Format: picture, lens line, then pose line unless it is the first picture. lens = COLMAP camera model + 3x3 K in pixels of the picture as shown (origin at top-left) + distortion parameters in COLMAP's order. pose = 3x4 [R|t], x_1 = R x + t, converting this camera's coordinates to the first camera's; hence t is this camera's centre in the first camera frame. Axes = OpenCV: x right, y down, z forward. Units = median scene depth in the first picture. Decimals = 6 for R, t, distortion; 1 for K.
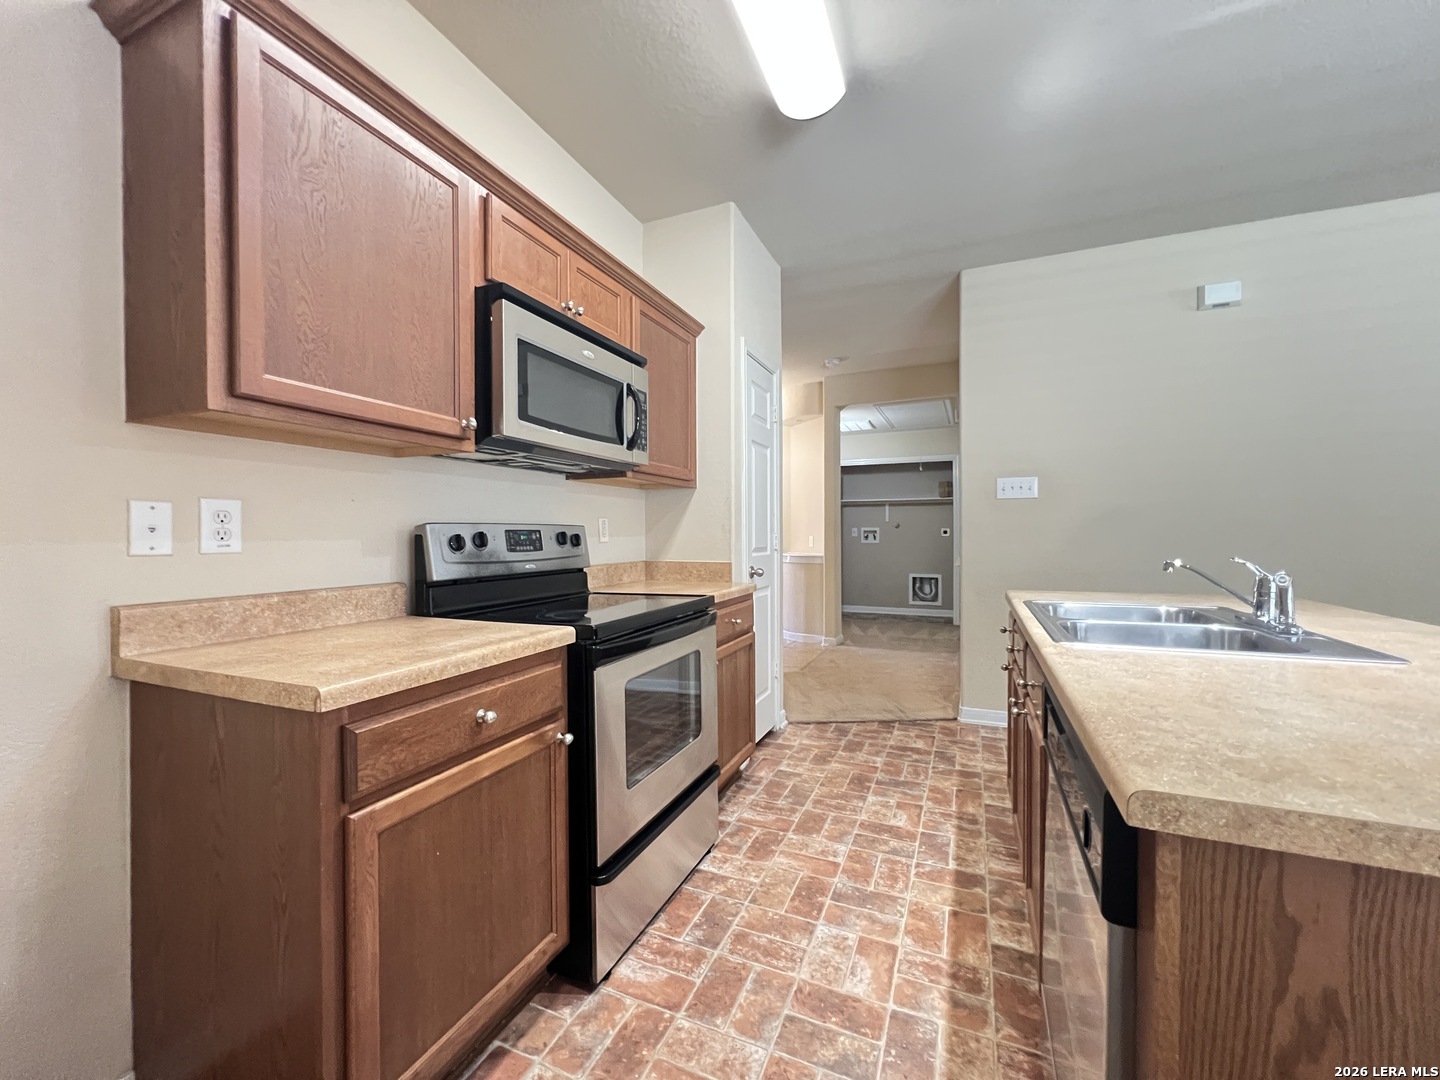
lens RADIAL K [[579.2, 0, 720.0], [0, 579.2, 540.0], [0, 0, 1]] dist [-0.000031, -0.000054]
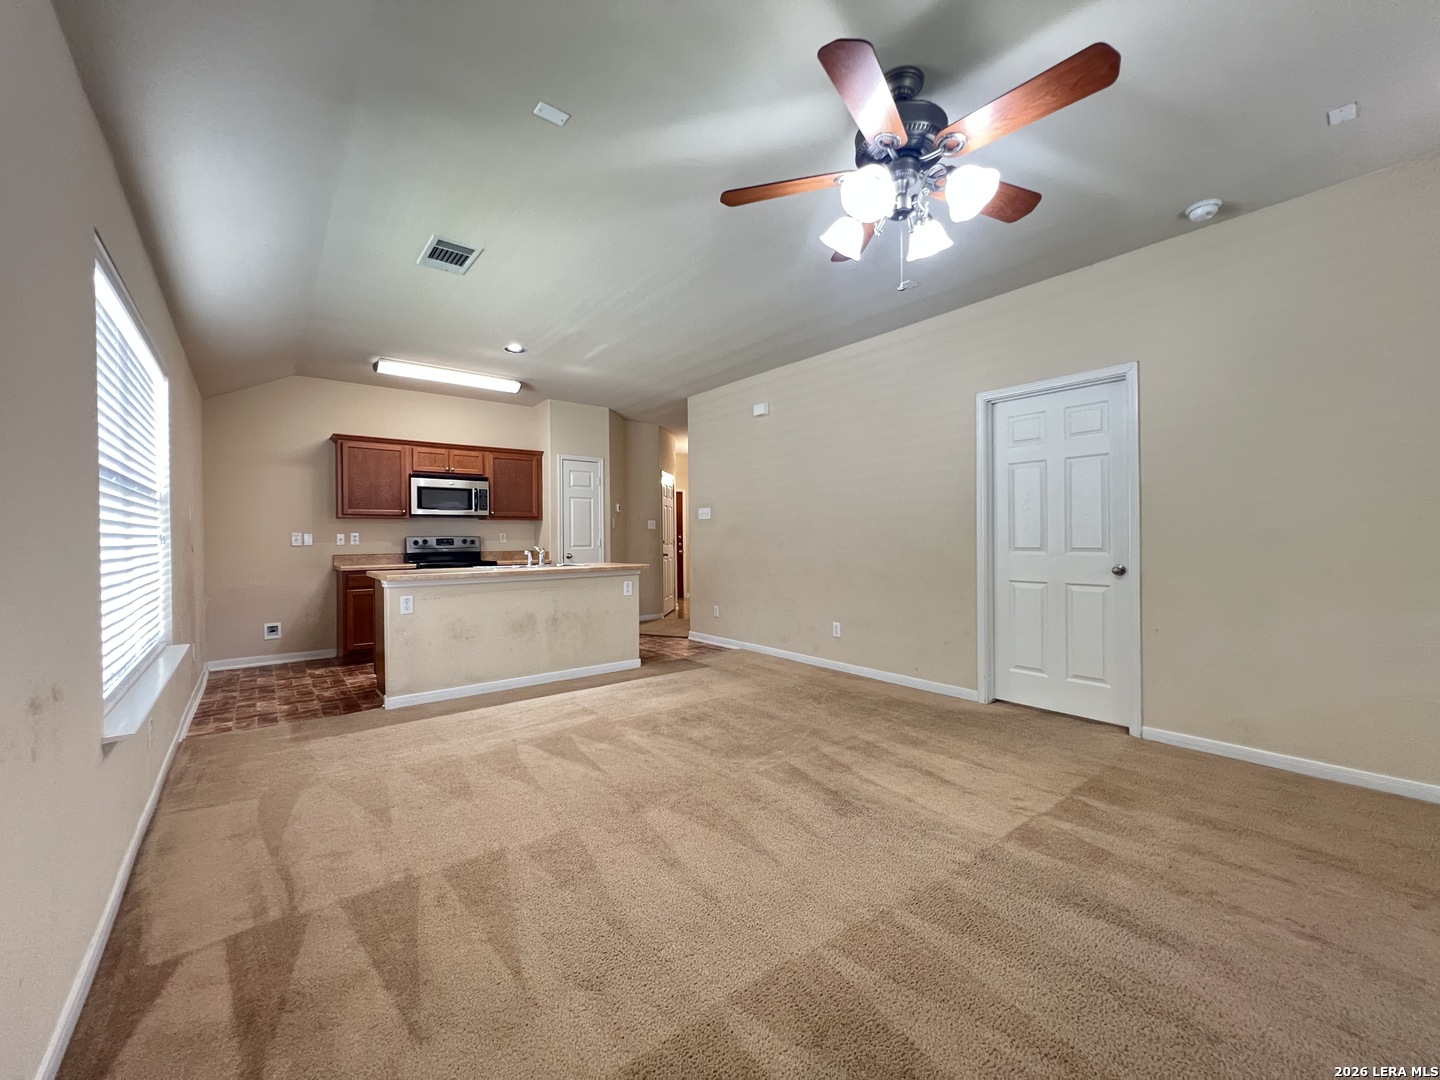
lens RADIAL K [[576.2, 0, 718.8], [0, 576.2, 539.2], [0, 0, 1]] dist [-0.000499, 0.000048]
pose [[0.881336, -0.002270, -0.472484, 2.632867], [0.000218, 0.999990, -0.004397, 0.000230], [0.472489, 0.003772, 0.881328, -1.133450]]
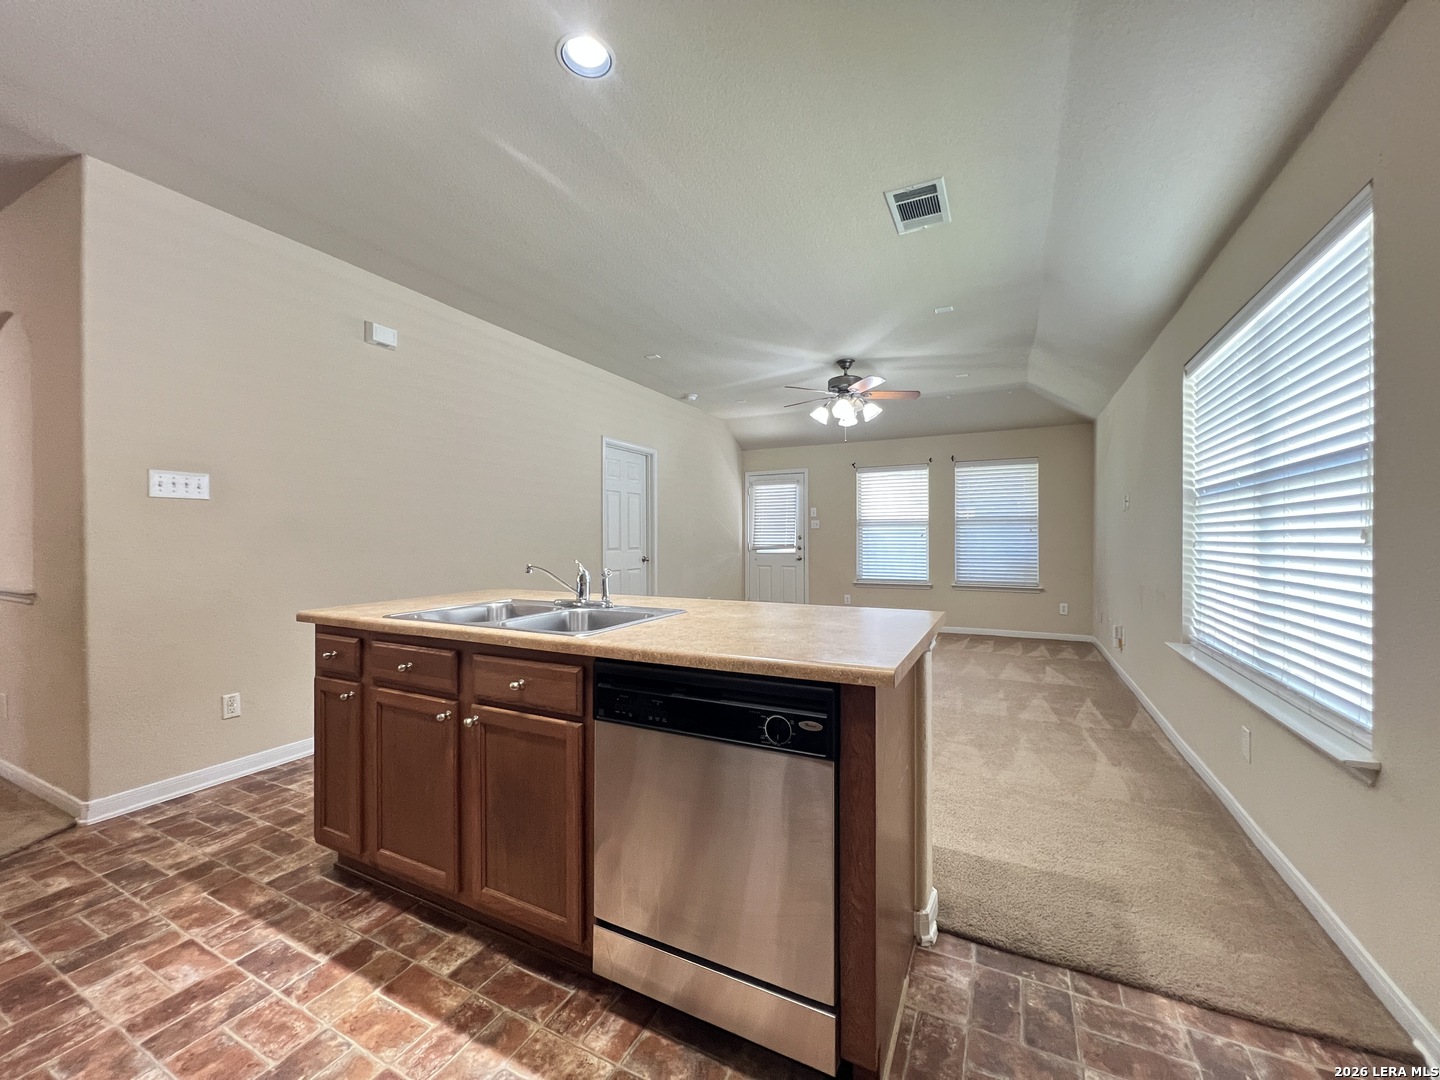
lens RADIAL K [[575.5, 0, 718.8], [0, 575.5, 544.9], [0, 0, 1]] dist [0.000142, -0.000112]
pose [[0.062520, -0.008760, 0.998005, -0.382280], [0.012823, 0.999886, 0.007973, -0.012257], [-0.997961, 0.012299, 0.062625, 0.422688]]
